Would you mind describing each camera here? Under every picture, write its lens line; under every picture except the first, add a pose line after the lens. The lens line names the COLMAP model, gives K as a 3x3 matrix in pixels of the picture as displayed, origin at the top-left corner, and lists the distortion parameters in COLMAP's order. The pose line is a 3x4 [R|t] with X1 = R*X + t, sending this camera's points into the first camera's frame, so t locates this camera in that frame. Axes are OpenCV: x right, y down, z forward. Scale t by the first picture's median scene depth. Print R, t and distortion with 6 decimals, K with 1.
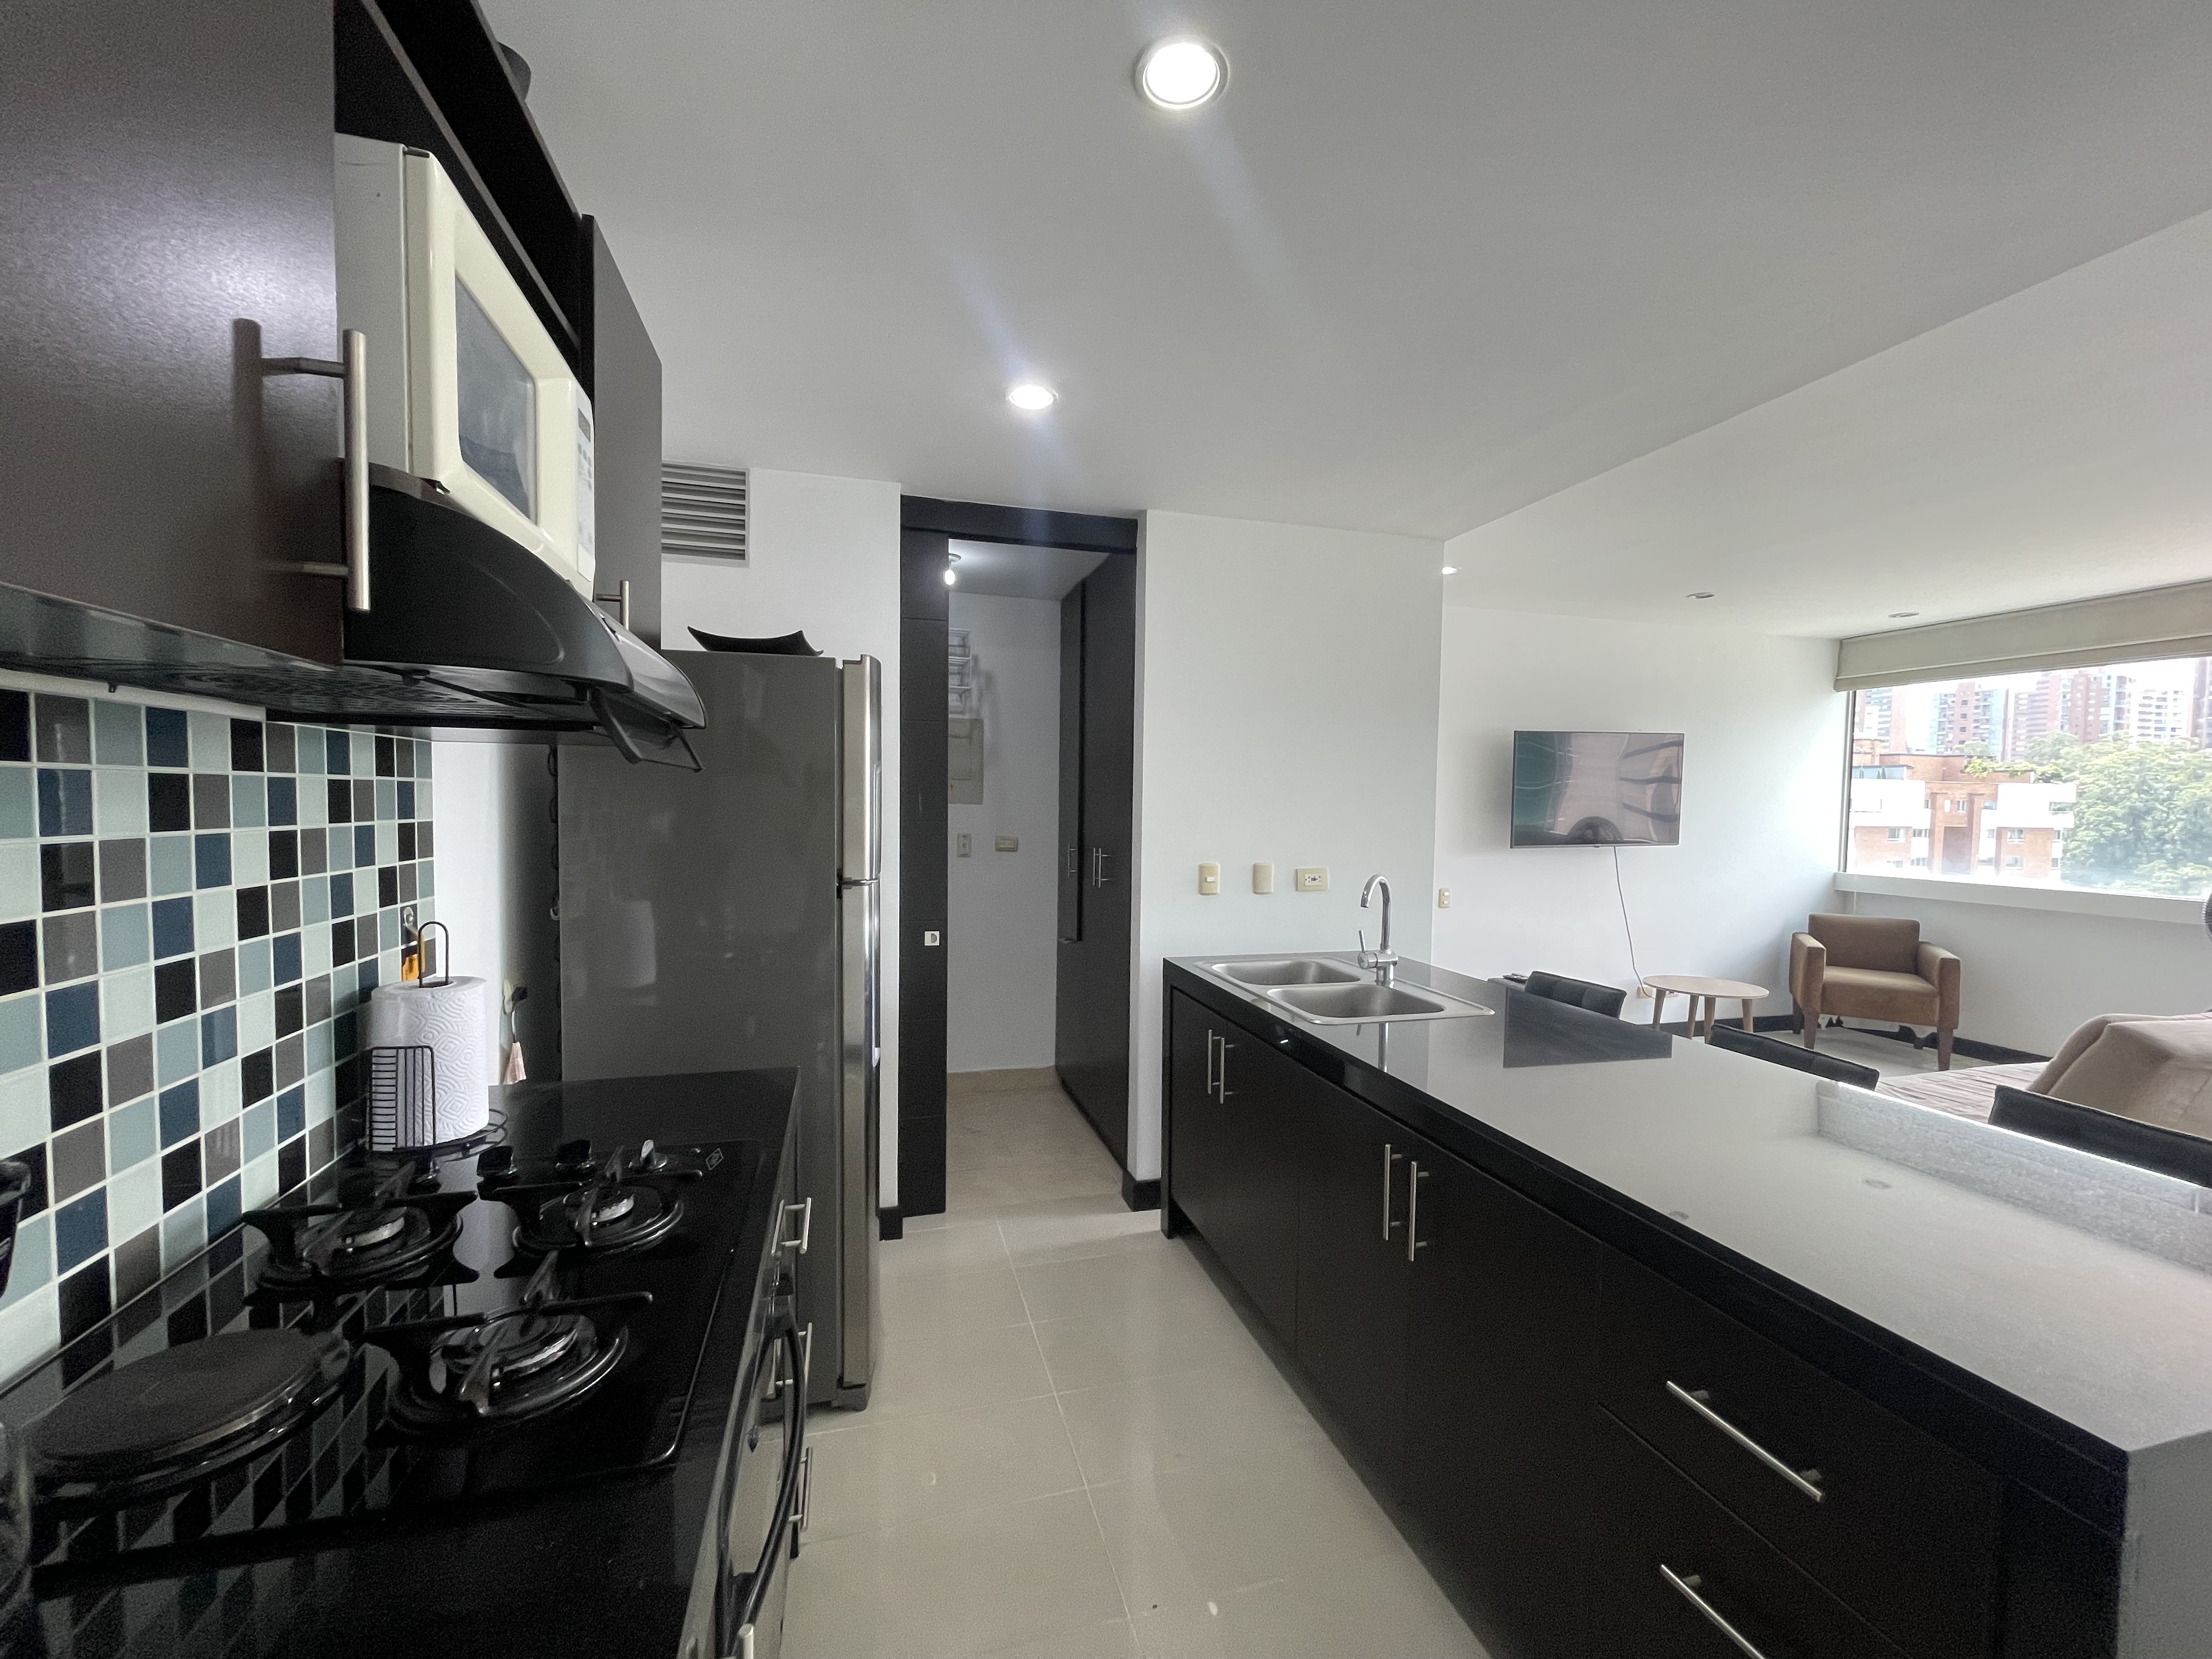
lens RADIAL K [[889.1, 0, 1099.7], [0, 889.1, 839.4], [0, 0, 1]] dist [-0.001464, 0.000163]
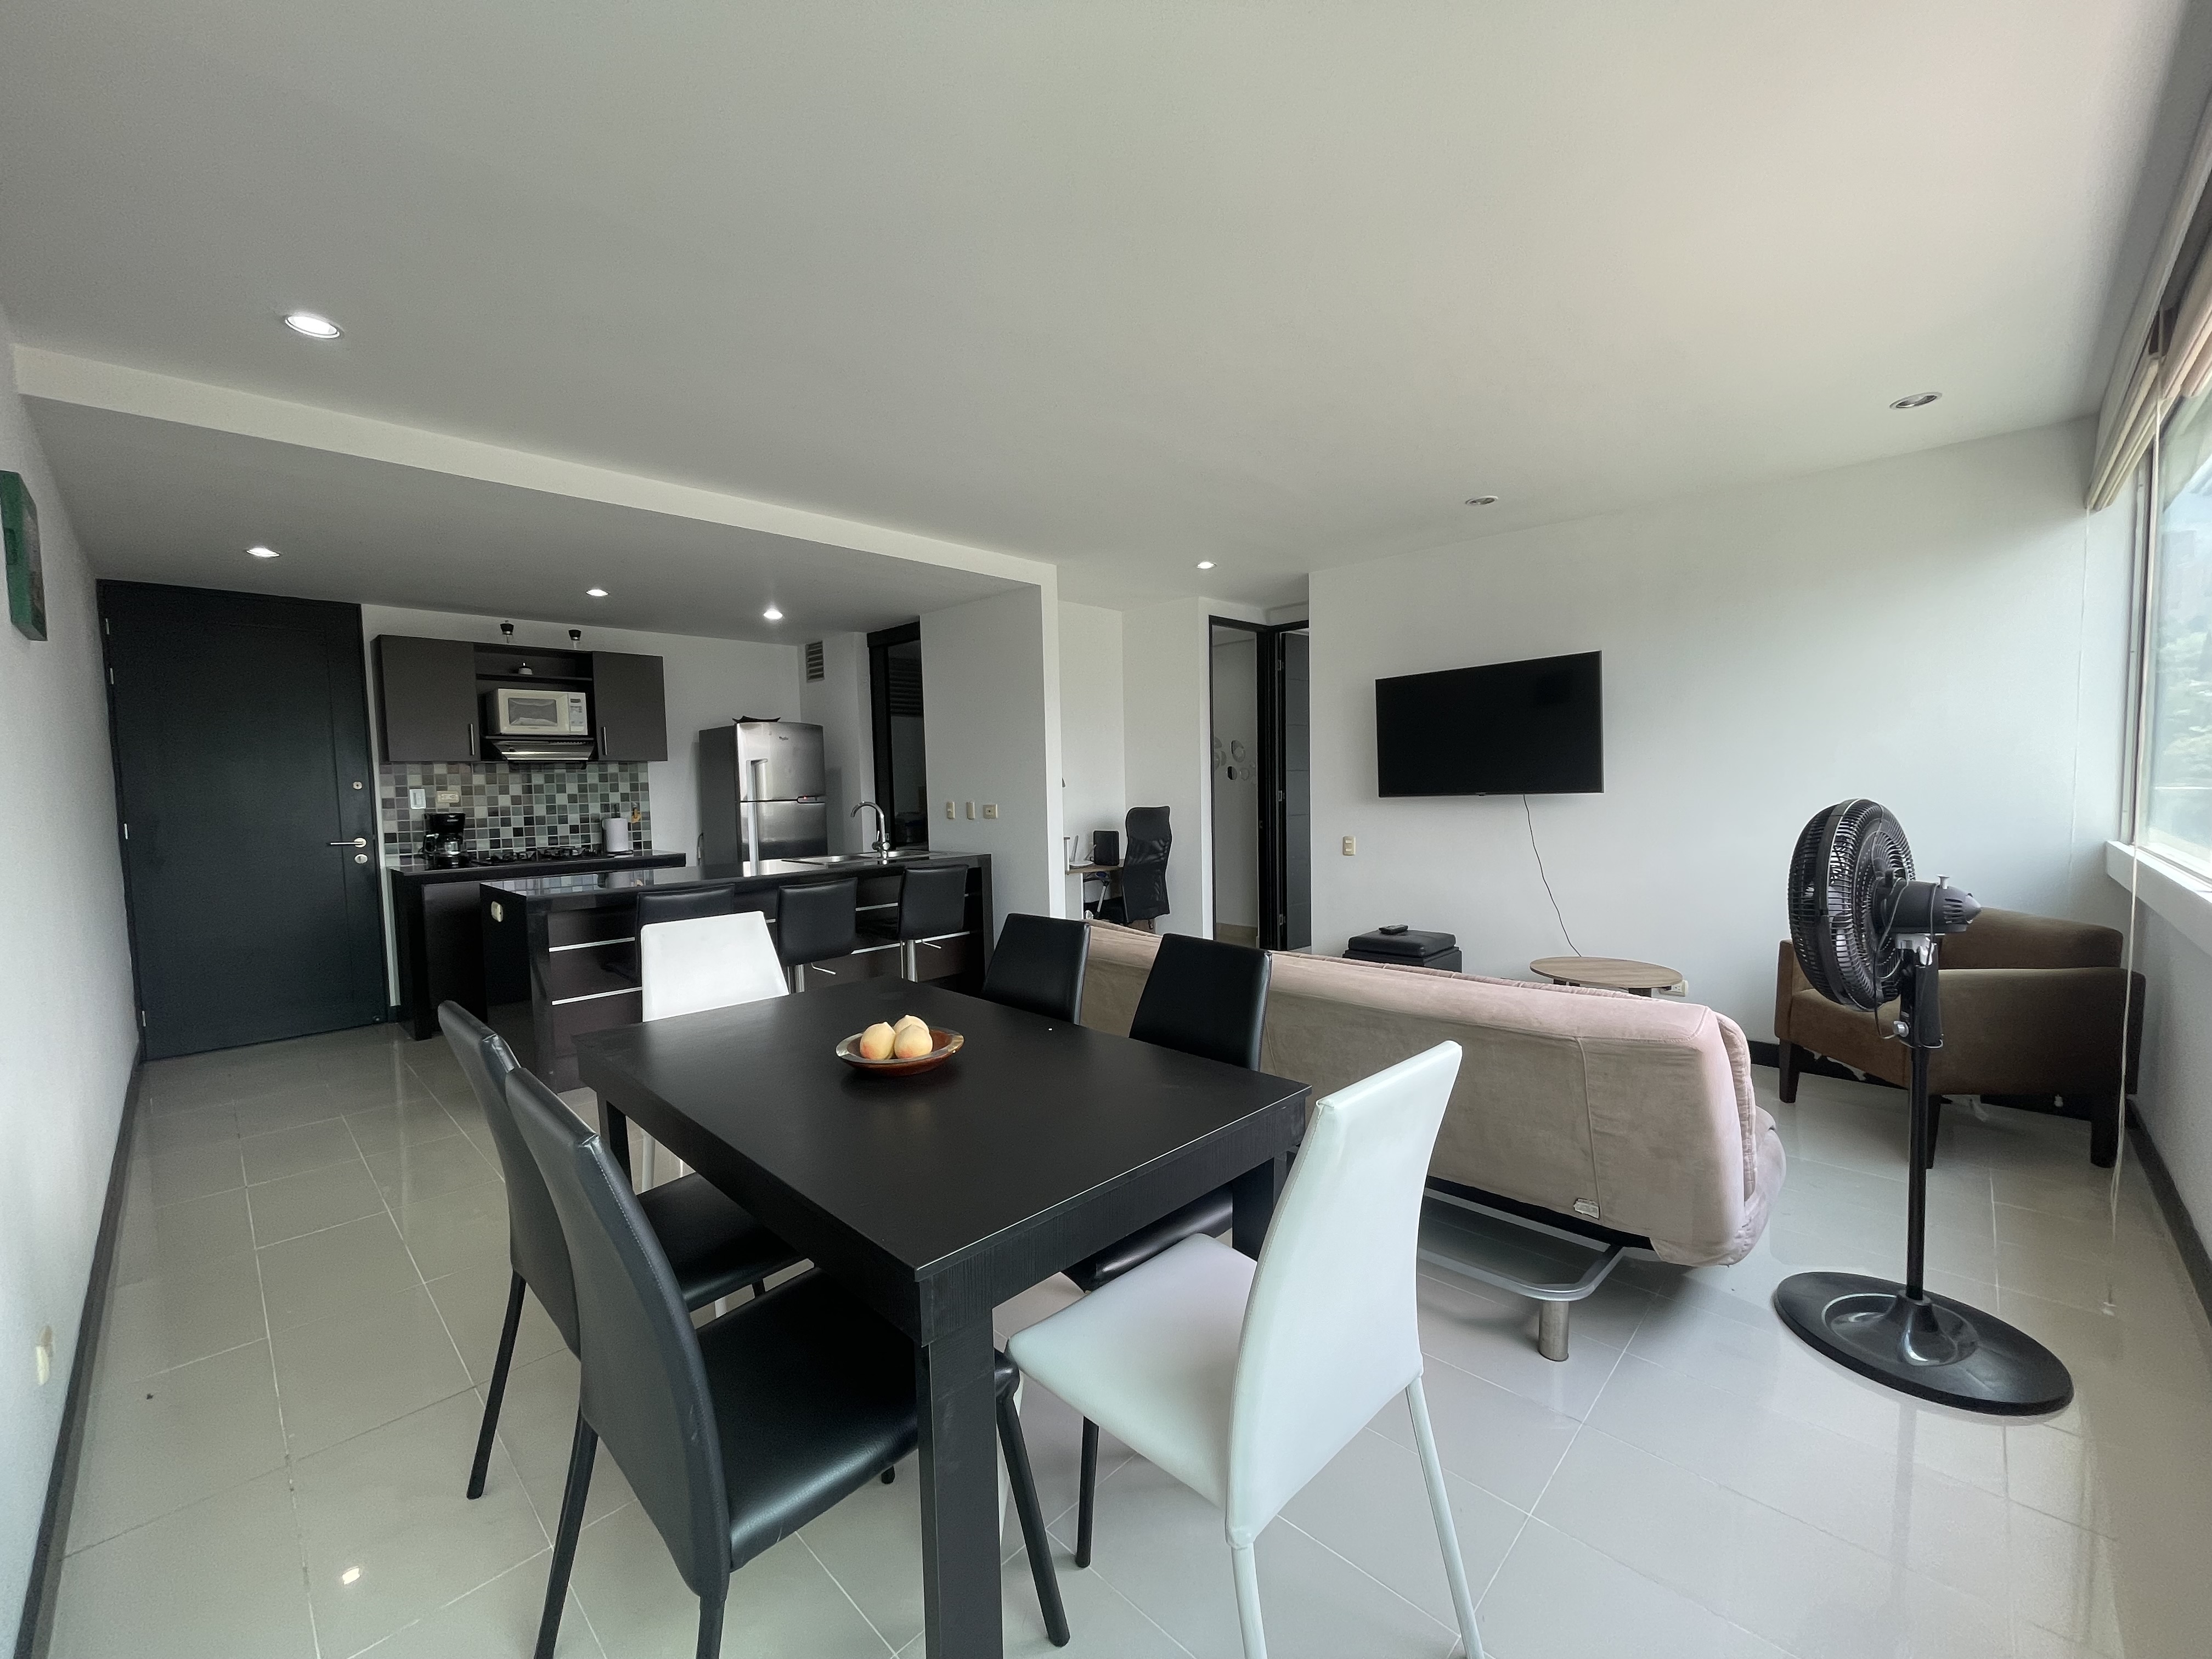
lens RADIAL K [[889.1, 0, 1104.7], [0, 889.1, 836.2], [0, 0, 1]] dist [-0.001464, 0.000163]
pose [[0.509350, 0.027513, -0.860120, 1.166469], [-0.007843, 0.999596, 0.027329, 0.028427], [0.860524, -0.007174, 0.509359, 0.226729]]
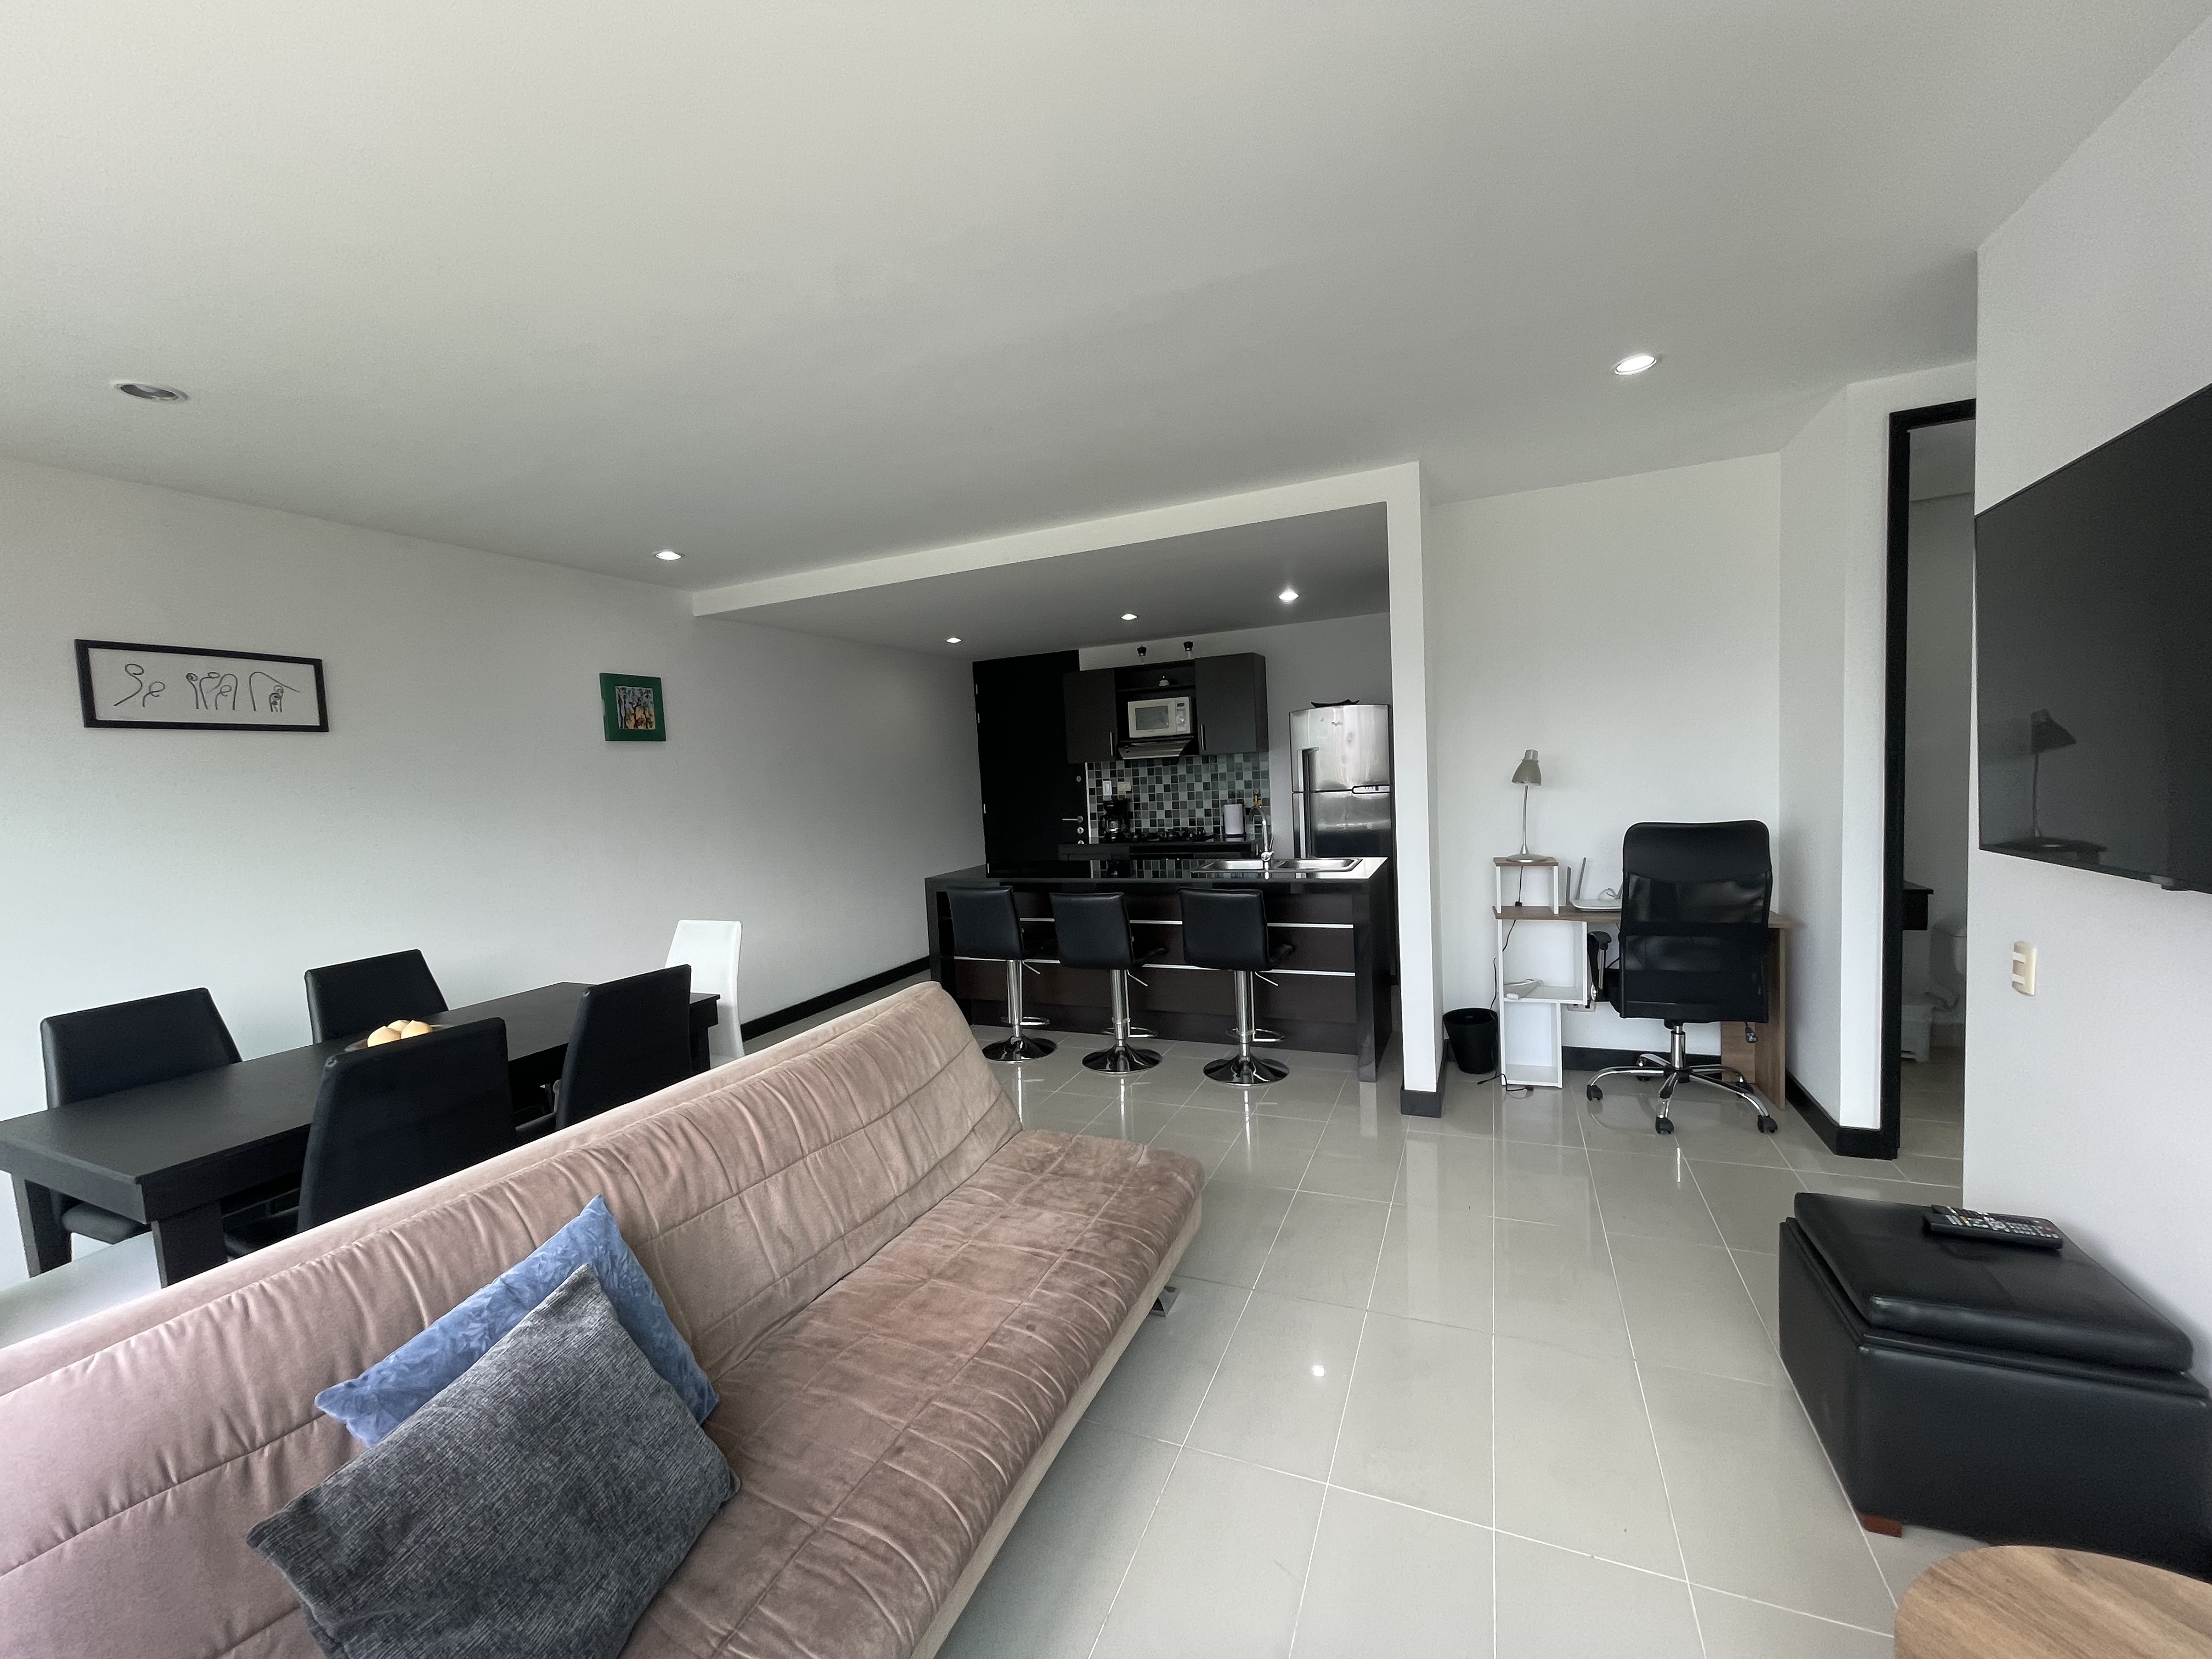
lens RADIAL K [[889.1, 0, 1104.2], [0, 889.1, 831.8], [0, 0, 1]] dist [-0.001464, 0.000163]
pose [[-0.631538, 0.072378, -0.771960, 0.953999], [0.011204, 0.996381, 0.084253, -0.030290], [0.775264, 0.044560, -0.630063, 0.953568]]
